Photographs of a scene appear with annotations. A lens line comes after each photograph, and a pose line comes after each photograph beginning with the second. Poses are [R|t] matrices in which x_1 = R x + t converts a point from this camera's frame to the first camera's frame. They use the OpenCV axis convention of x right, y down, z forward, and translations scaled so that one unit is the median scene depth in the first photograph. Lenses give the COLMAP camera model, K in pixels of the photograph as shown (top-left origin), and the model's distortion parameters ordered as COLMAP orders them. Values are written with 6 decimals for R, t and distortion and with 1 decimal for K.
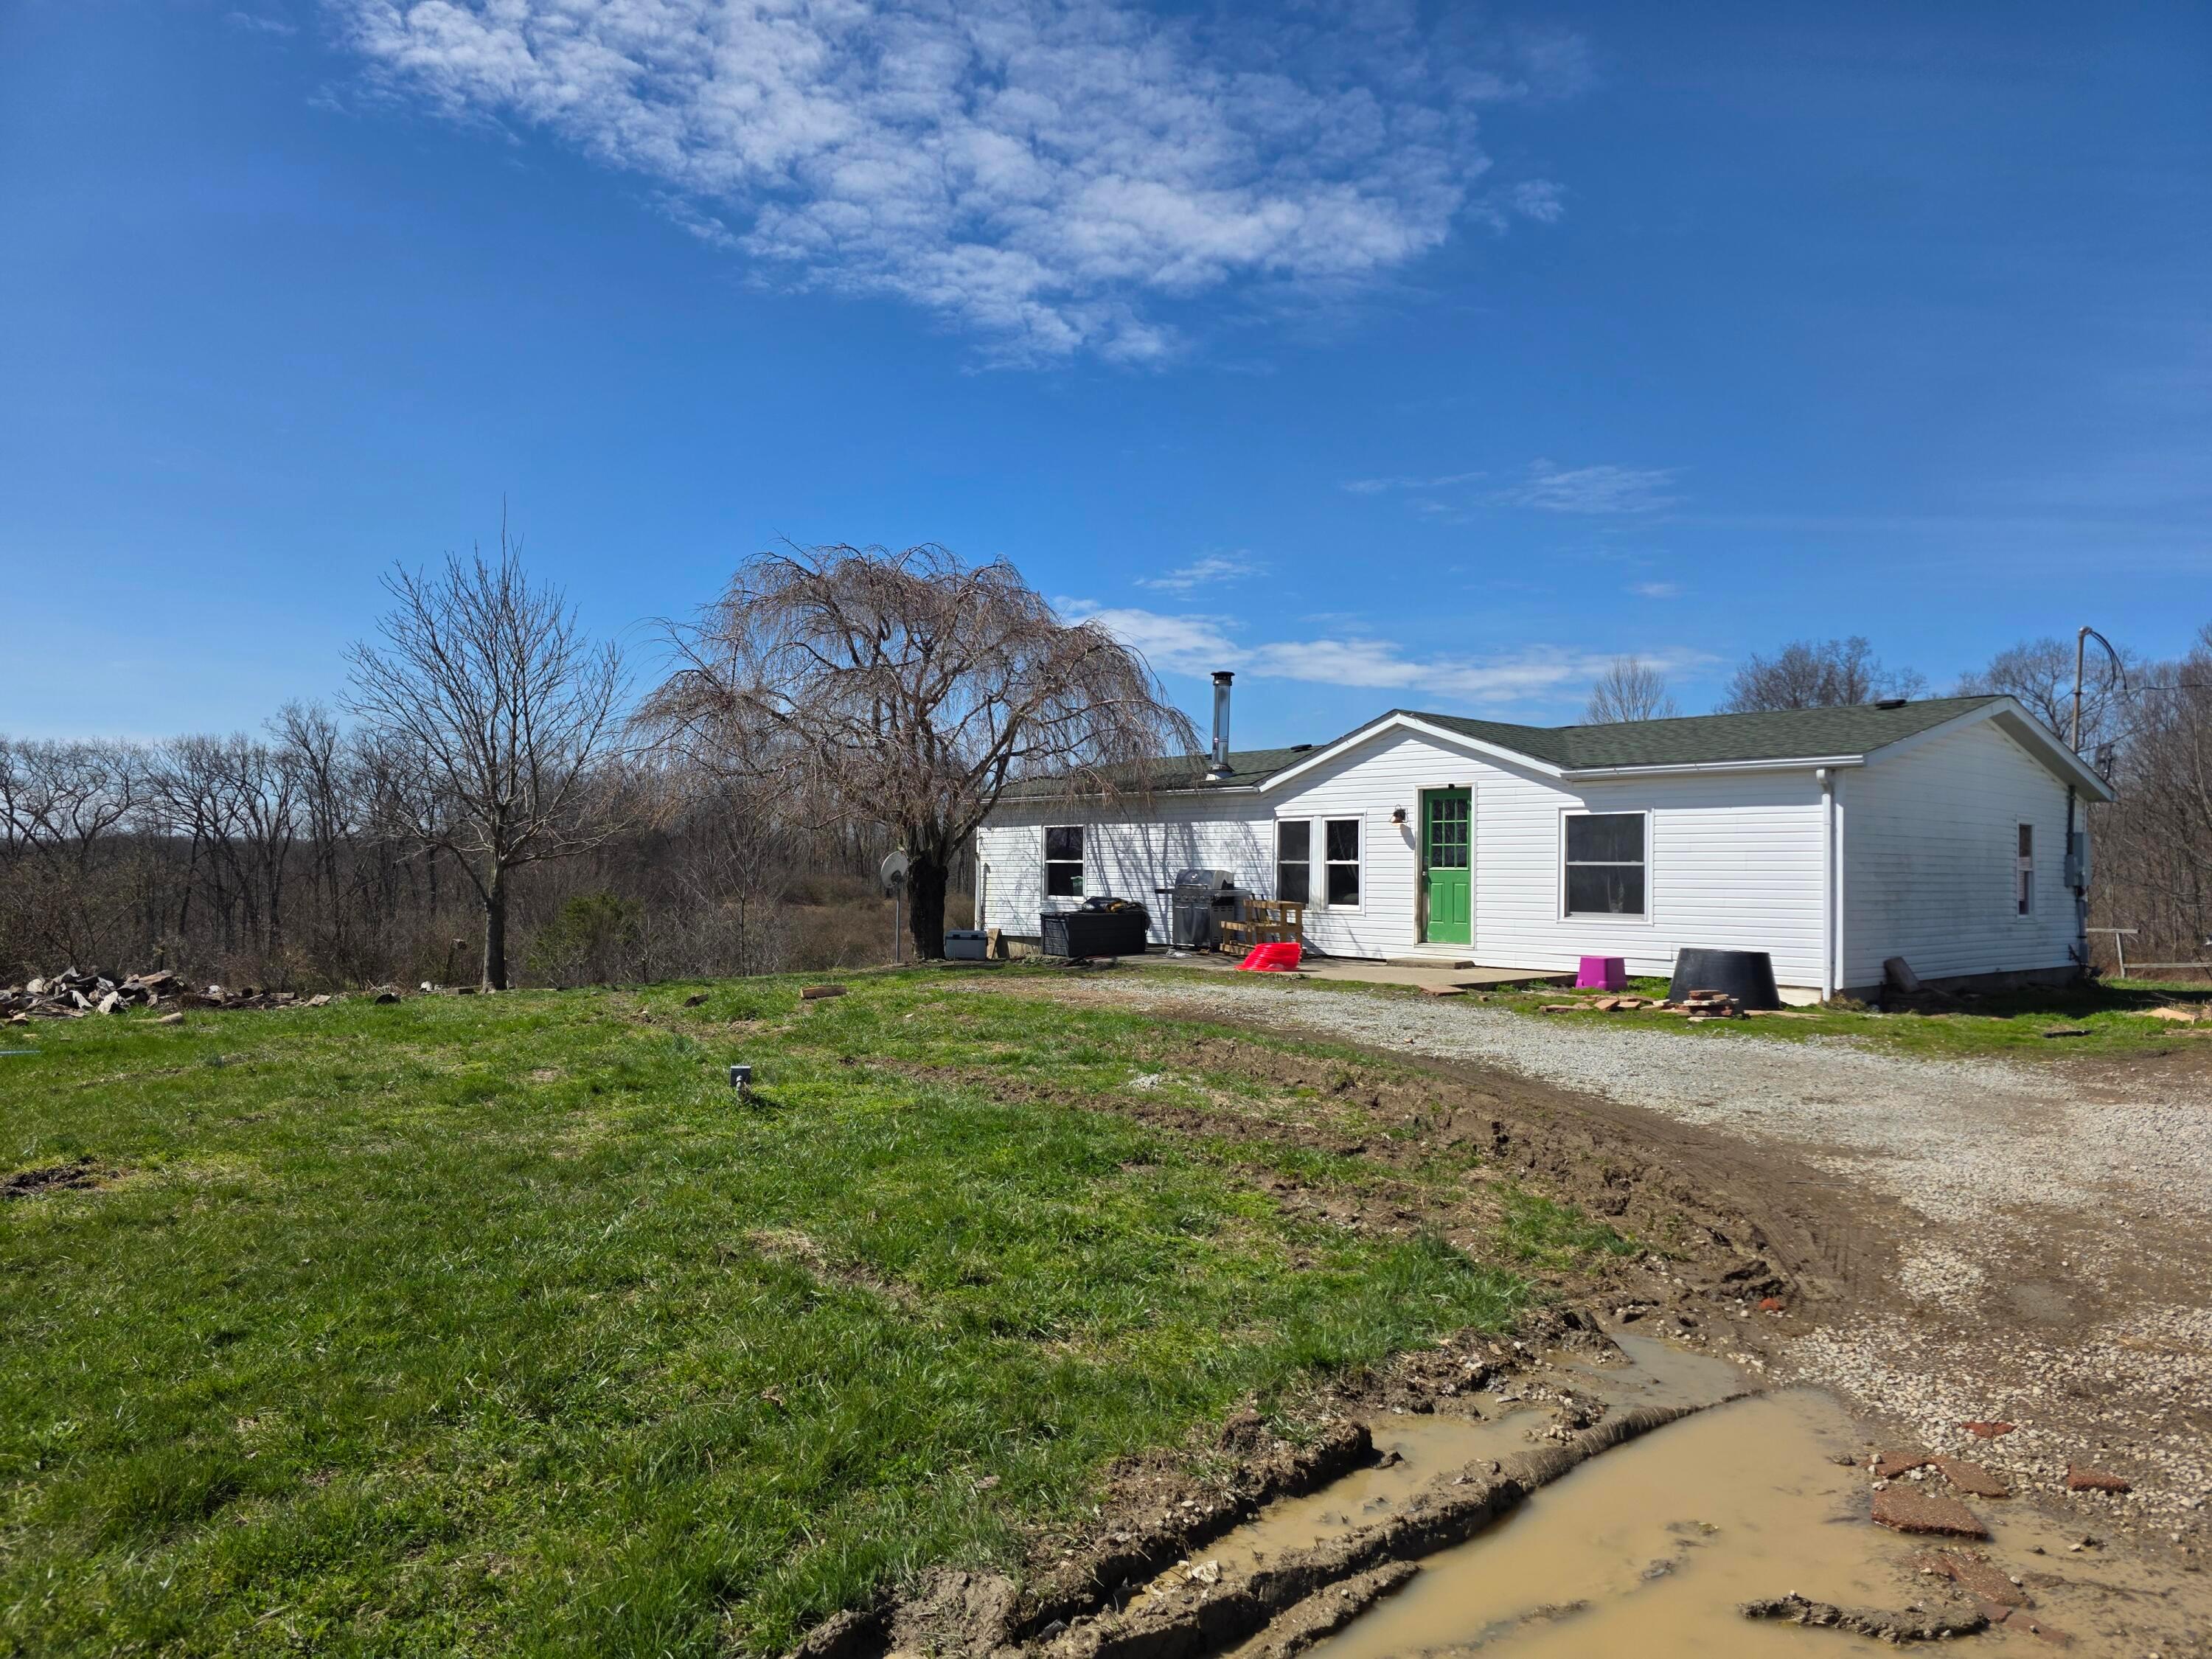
lens RADIAL K [[1466.4, 0, 1095.5], [0, 1466.4, 839.1], [0, 0, 1]] dist [0.061340, -0.022533]
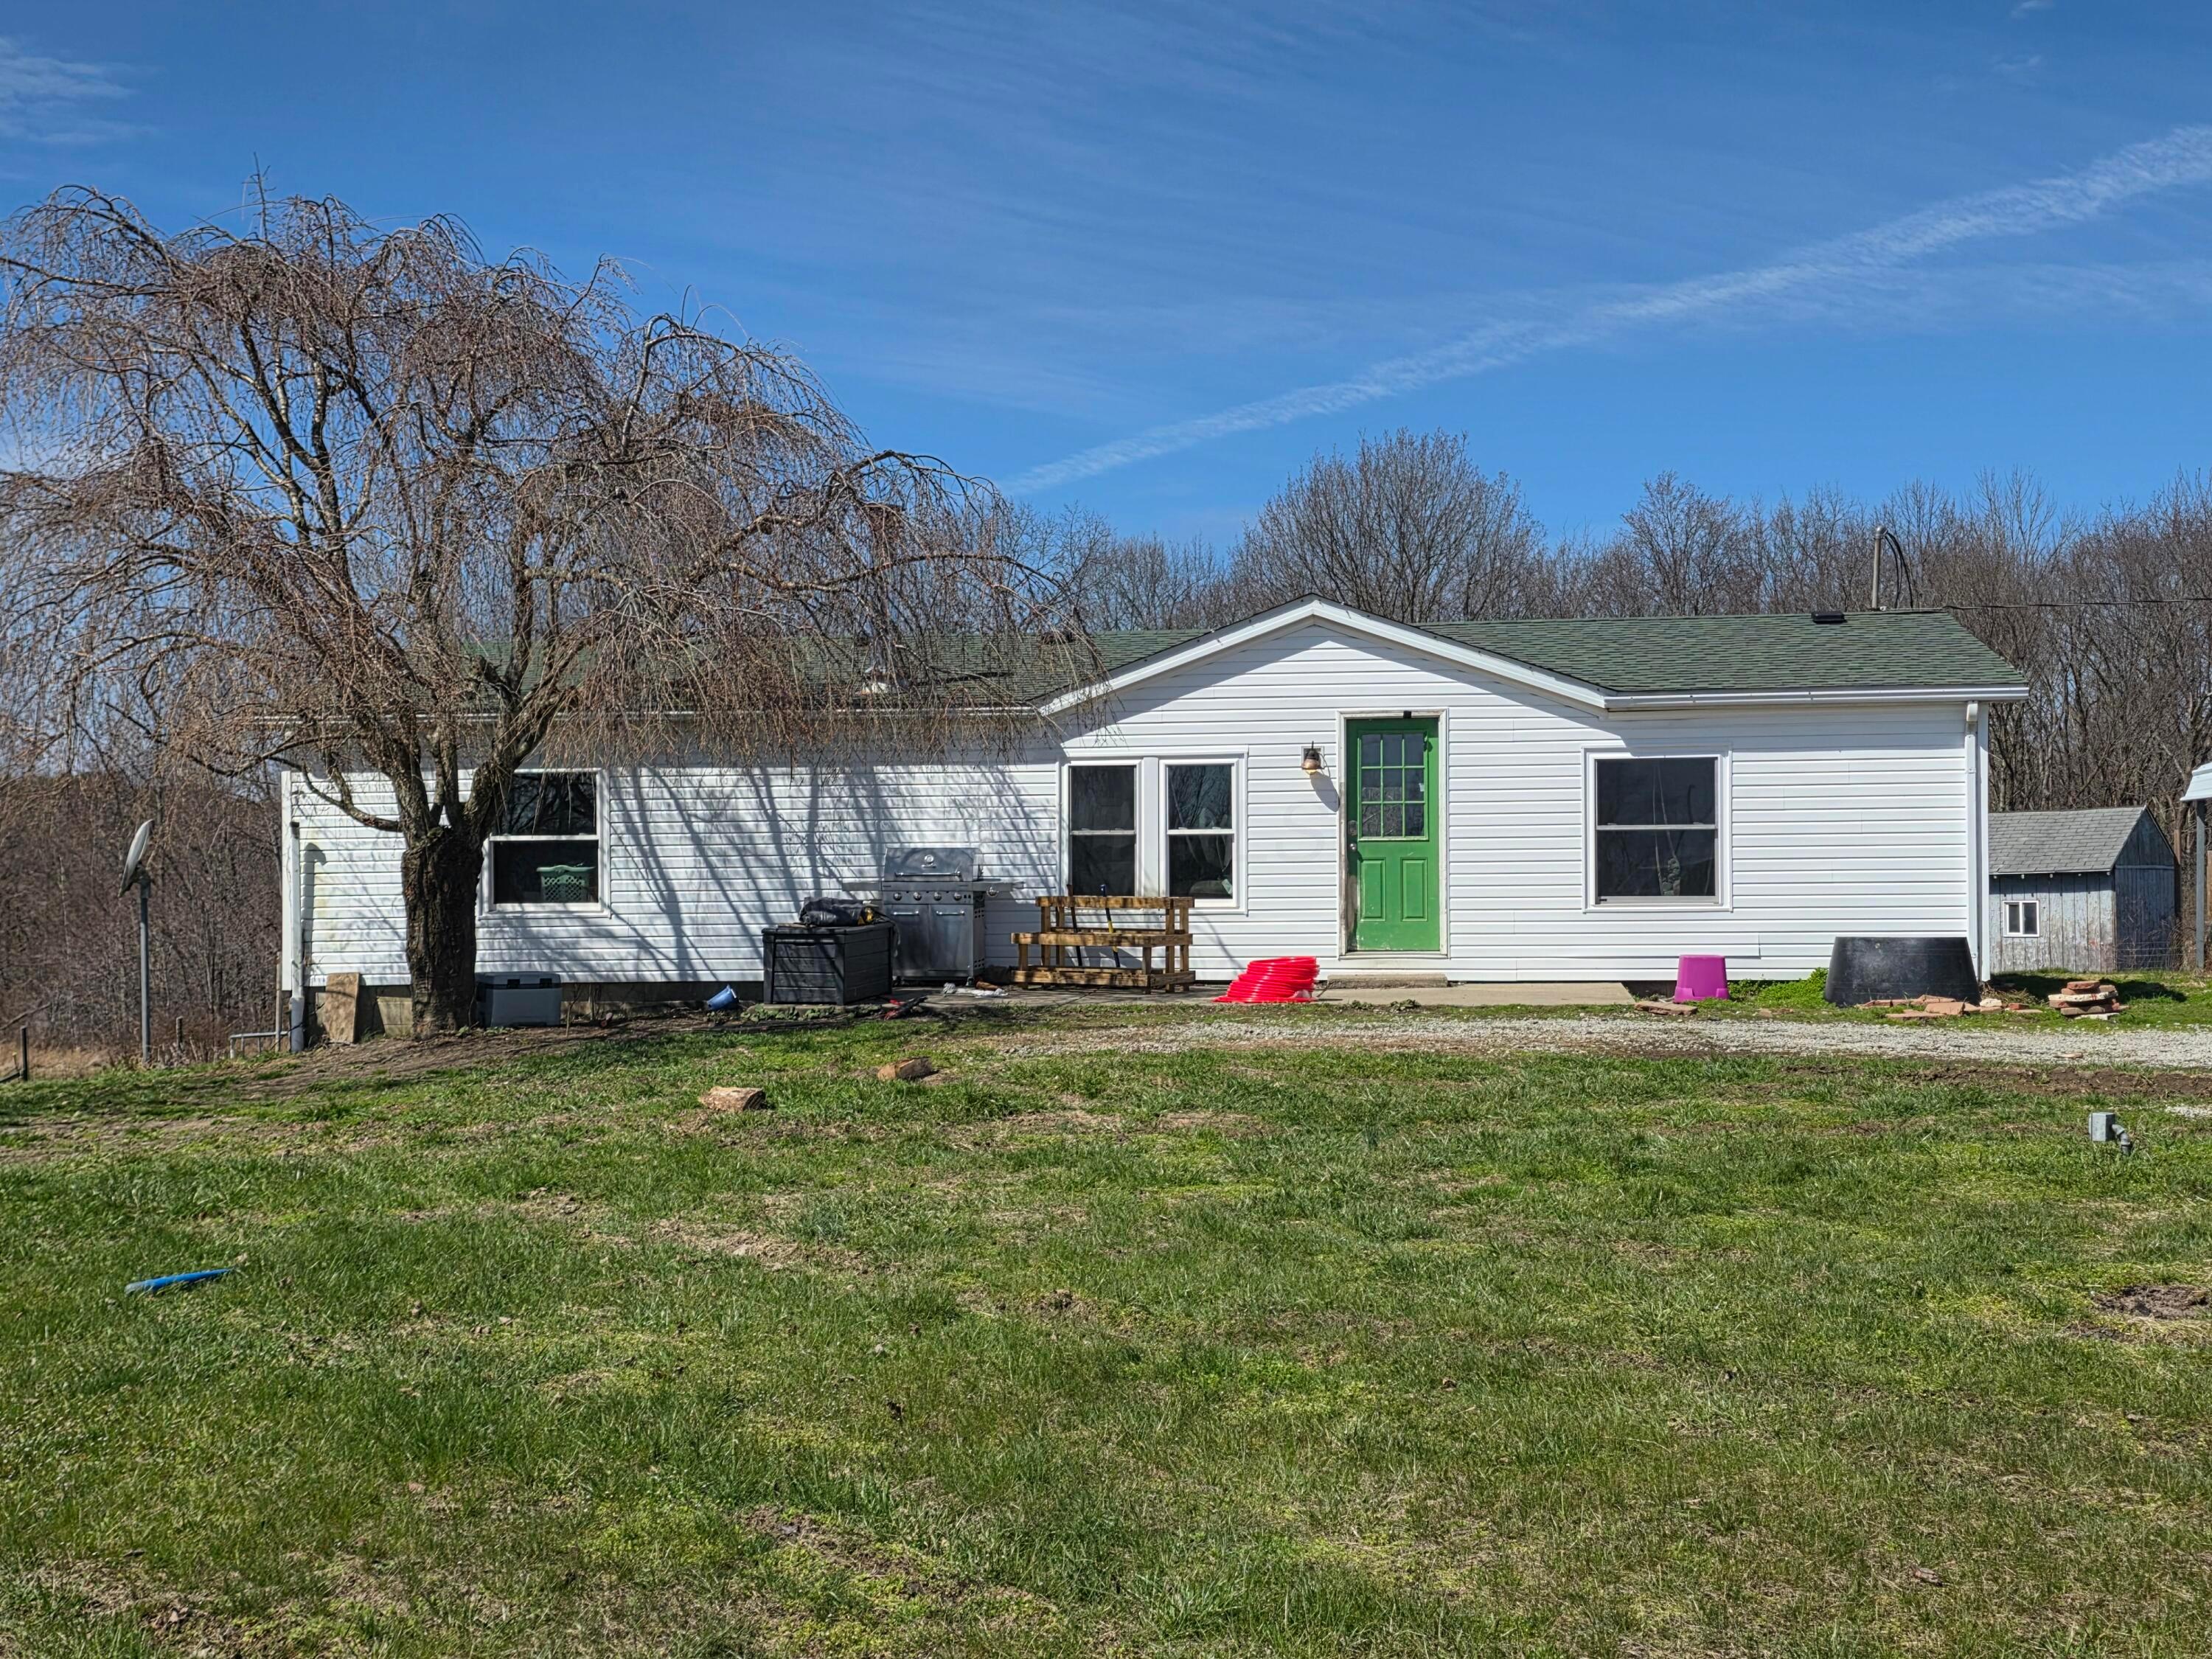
lens RADIAL K [[2764.9, 0, 1098.3], [0, 2764.9, 895.1], [0, 0, 1]] dist [0.131975, 0.000000]
pose [[0.767594, -0.028455, 0.640304, -0.570019], [0.002855, 0.999156, 0.040979, -0.005265], [-0.640930, -0.029627, 0.767028, 0.109650]]
